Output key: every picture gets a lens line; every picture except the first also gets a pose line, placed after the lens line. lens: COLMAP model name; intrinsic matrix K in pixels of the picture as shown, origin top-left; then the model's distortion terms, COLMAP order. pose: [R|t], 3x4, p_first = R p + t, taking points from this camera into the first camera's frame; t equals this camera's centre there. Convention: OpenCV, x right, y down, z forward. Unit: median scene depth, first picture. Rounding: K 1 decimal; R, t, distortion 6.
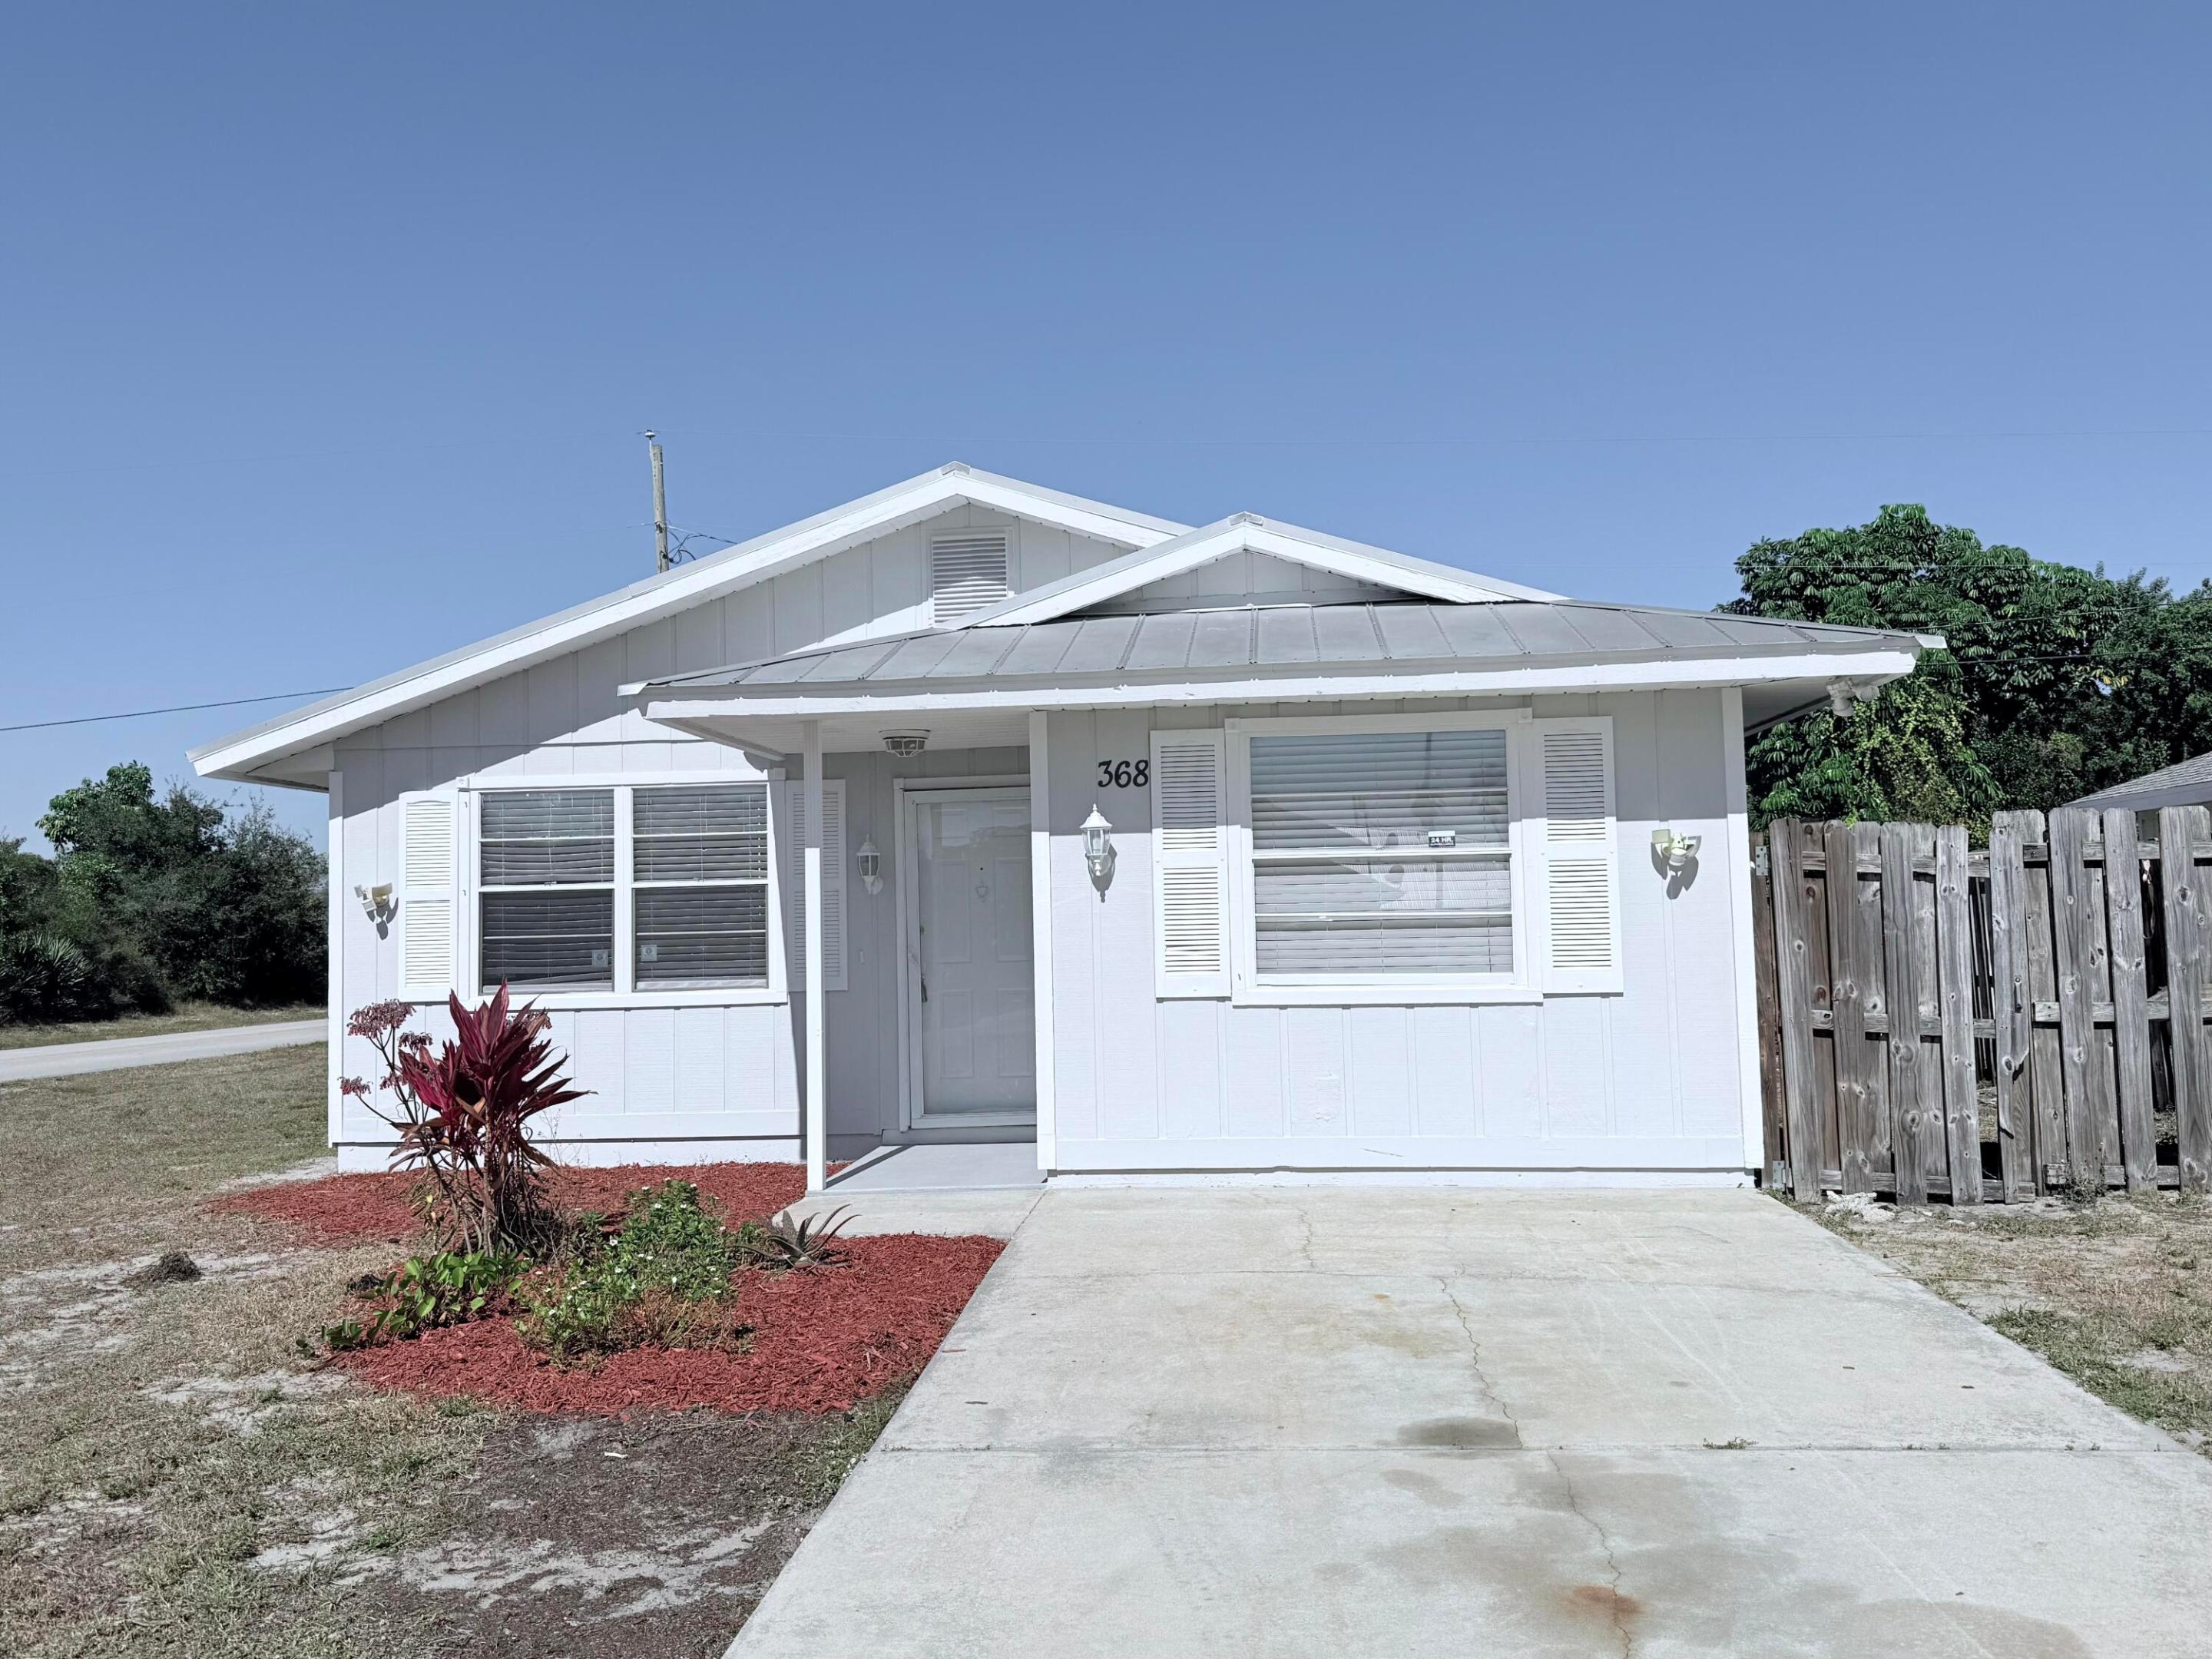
lens RADIAL K [[1818.8, 0, 1104.7], [0, 1818.8, 796.9], [0, 0, 1]] dist [0.122801, -0.242946]
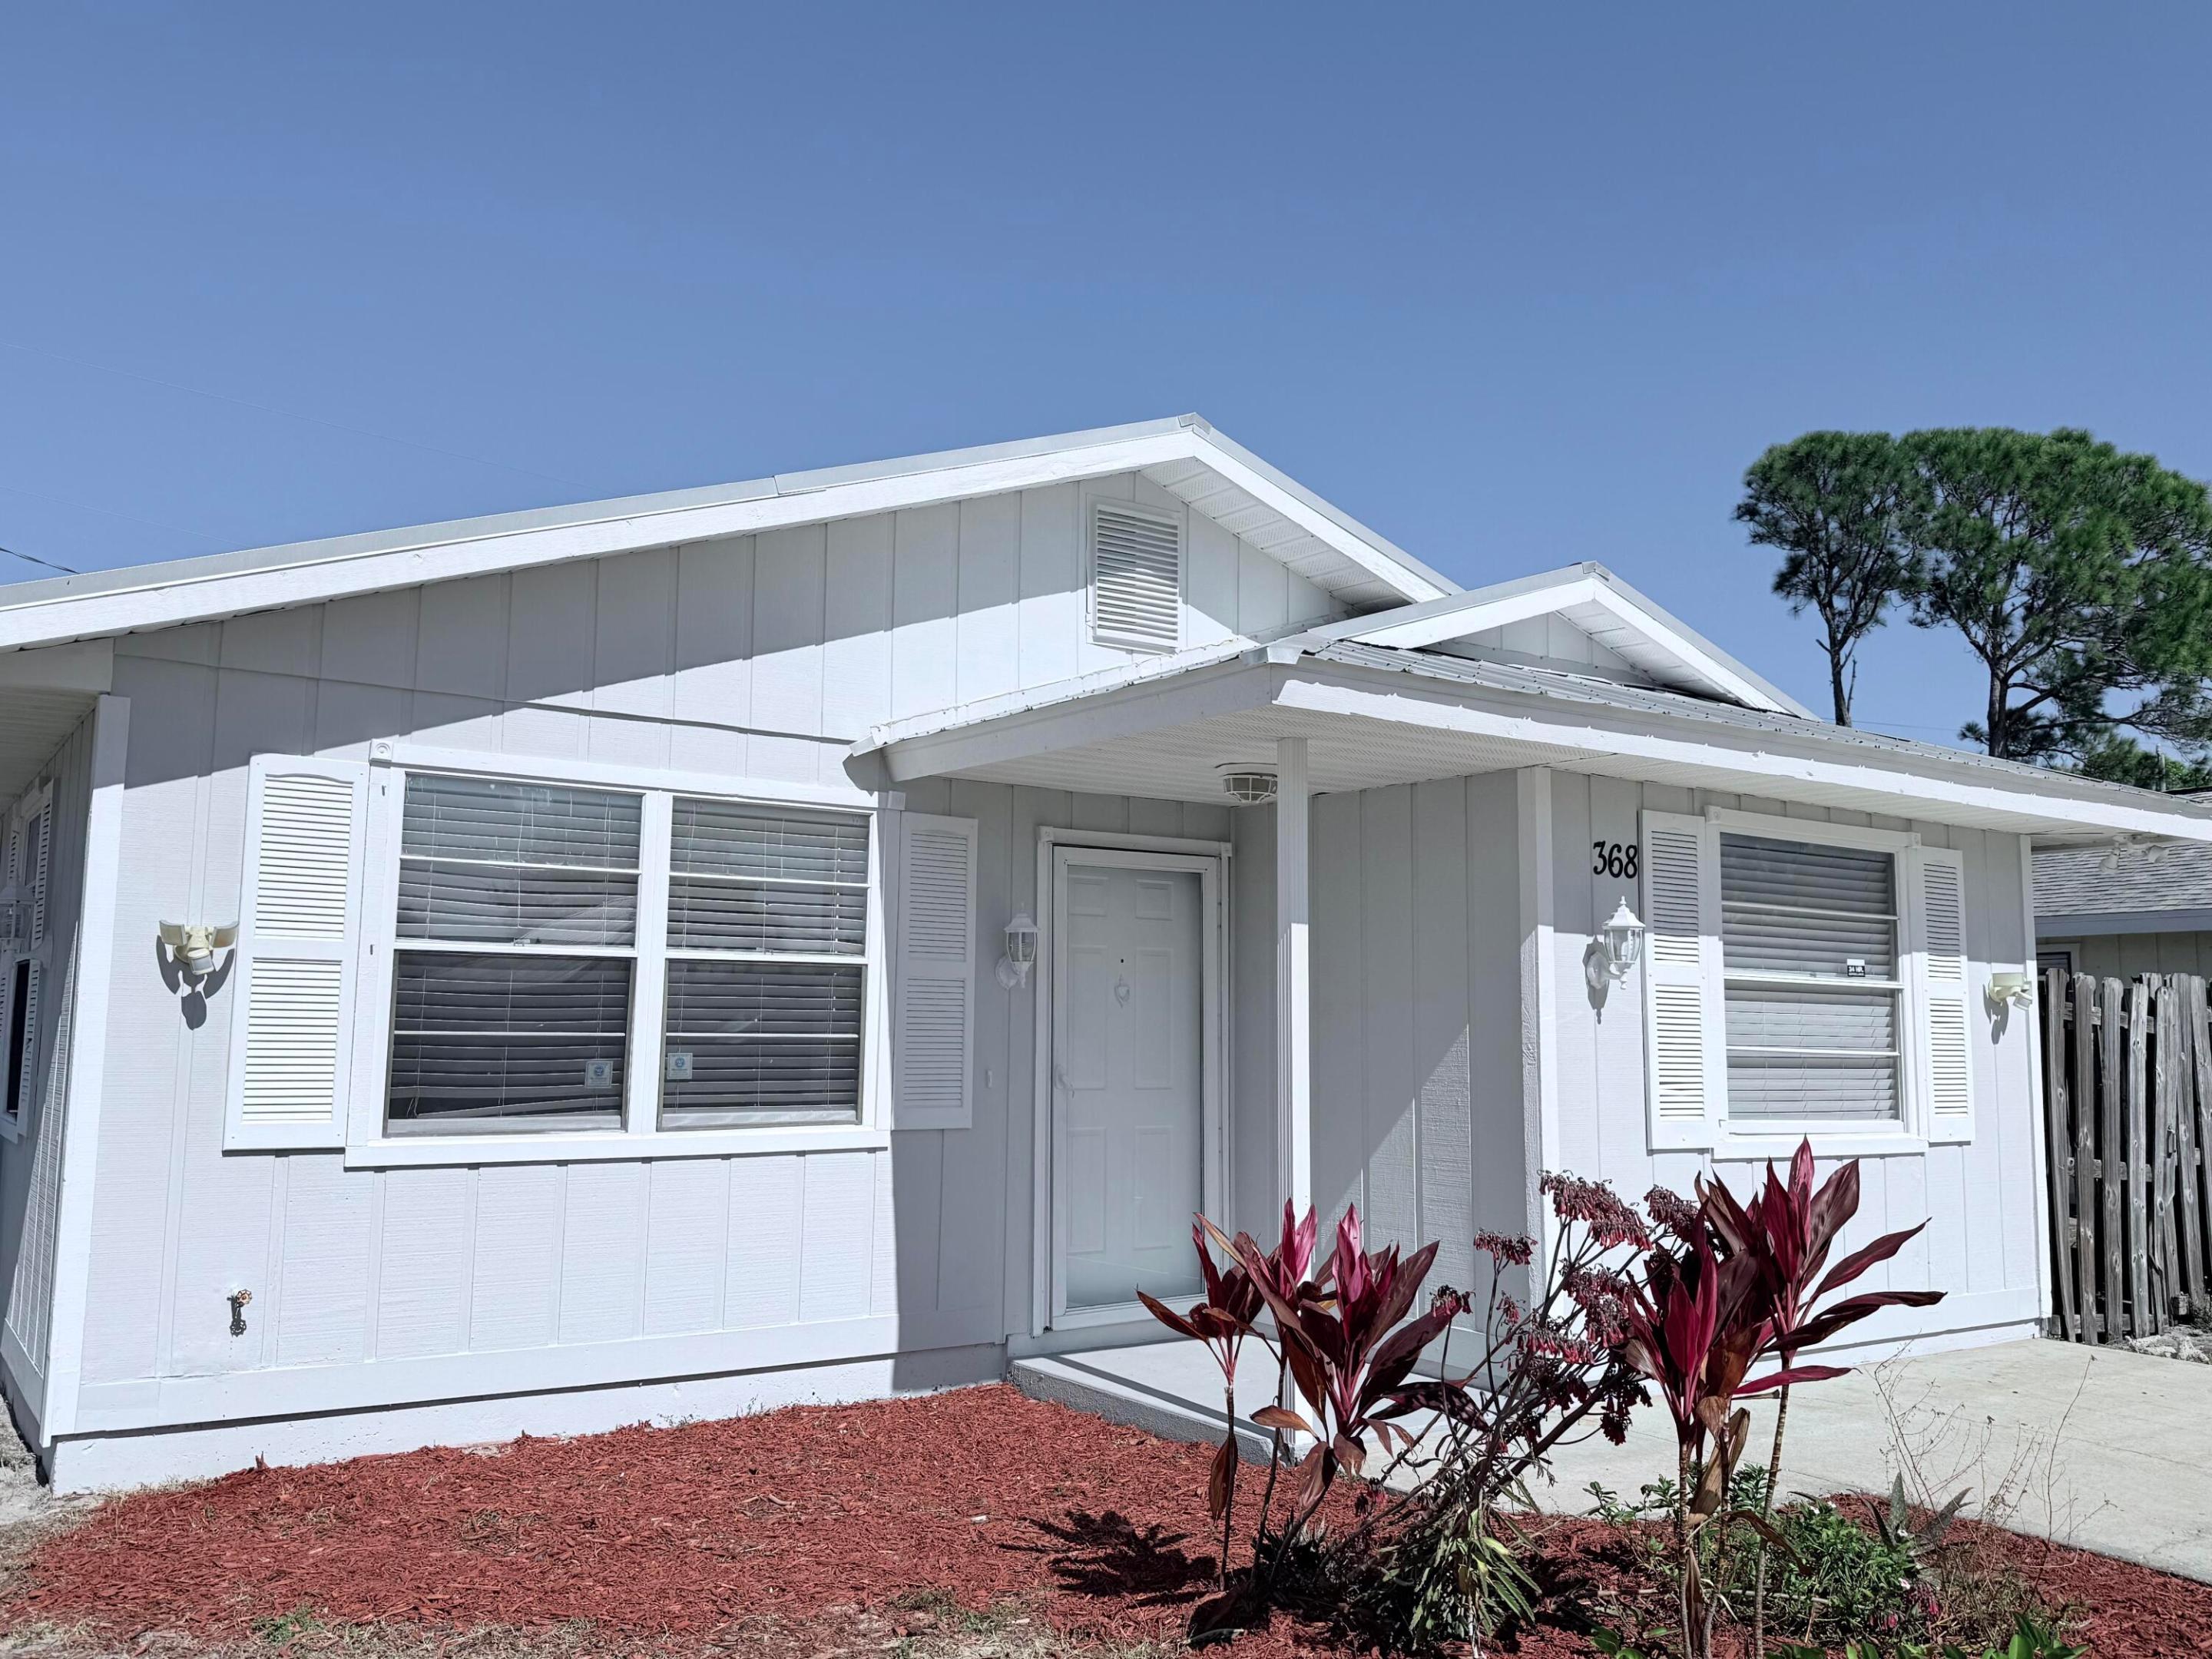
lens RADIAL K [[1818.8, 0, 1104.7], [0, 1818.8, 796.9], [0, 0, 1]] dist [0.122801, -0.242946]
pose [[0.759615, 0.116921, 0.639777, -0.544252], [-0.078726, 0.993004, -0.088003, 0.038536], [-0.645591, 0.016482, 0.763505, 0.439381]]
